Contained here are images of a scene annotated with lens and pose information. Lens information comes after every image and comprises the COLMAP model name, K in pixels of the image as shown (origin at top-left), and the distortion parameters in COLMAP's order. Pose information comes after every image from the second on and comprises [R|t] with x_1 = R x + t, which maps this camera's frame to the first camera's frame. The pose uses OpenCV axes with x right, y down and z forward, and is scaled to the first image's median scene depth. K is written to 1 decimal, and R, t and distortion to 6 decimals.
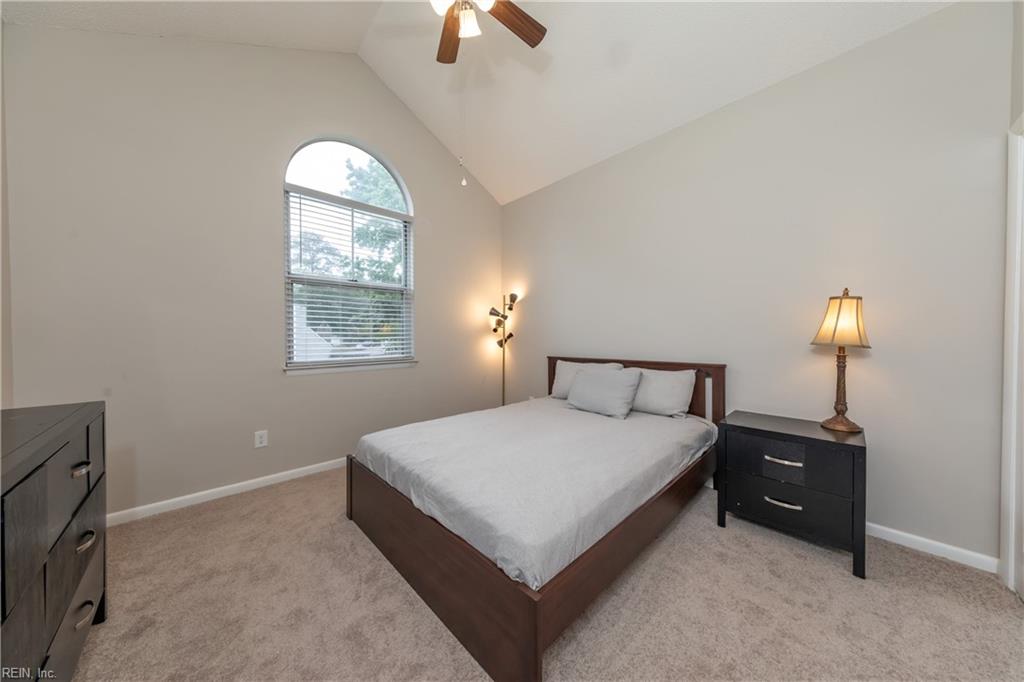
lens RADIAL K [[328.5, 0, 505.6], [0, 328.5, 337.7], [0, 0, 1]] dist [0.005928, 0.000040]
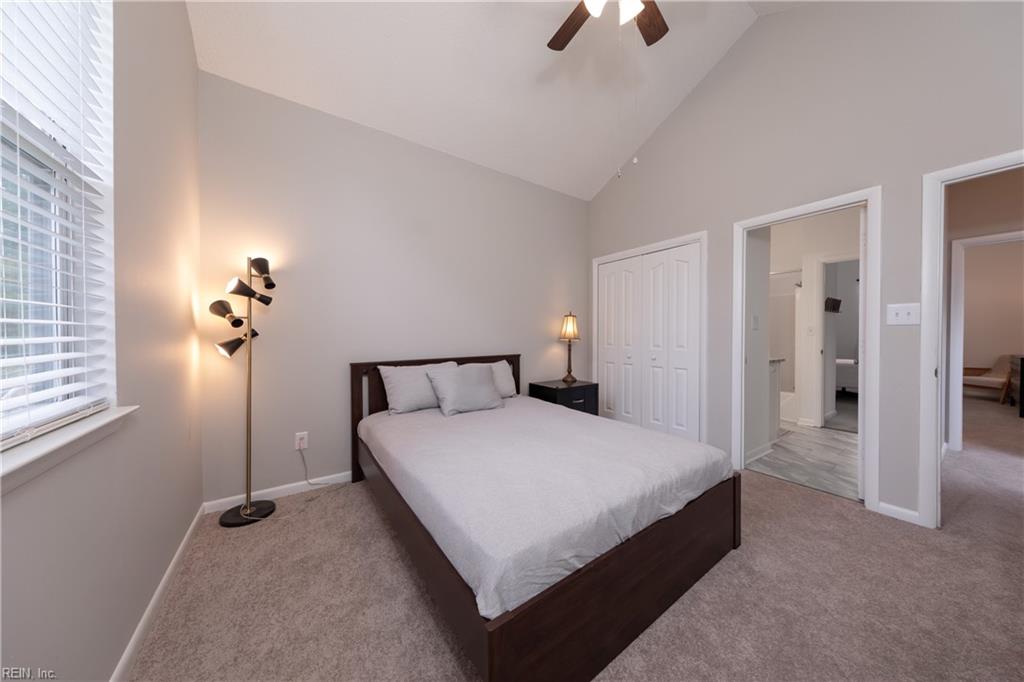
lens RADIAL K [[328.5, 0, 508.8], [0, 328.5, 339.9], [0, 0, 1]] dist [0.005928, 0.000040]
pose [[0.156858, -0.010231, 0.987568, -1.012562], [0.011847, 0.999894, 0.008477, 0.005682], [-0.987550, 0.010370, 0.156963, 1.047206]]
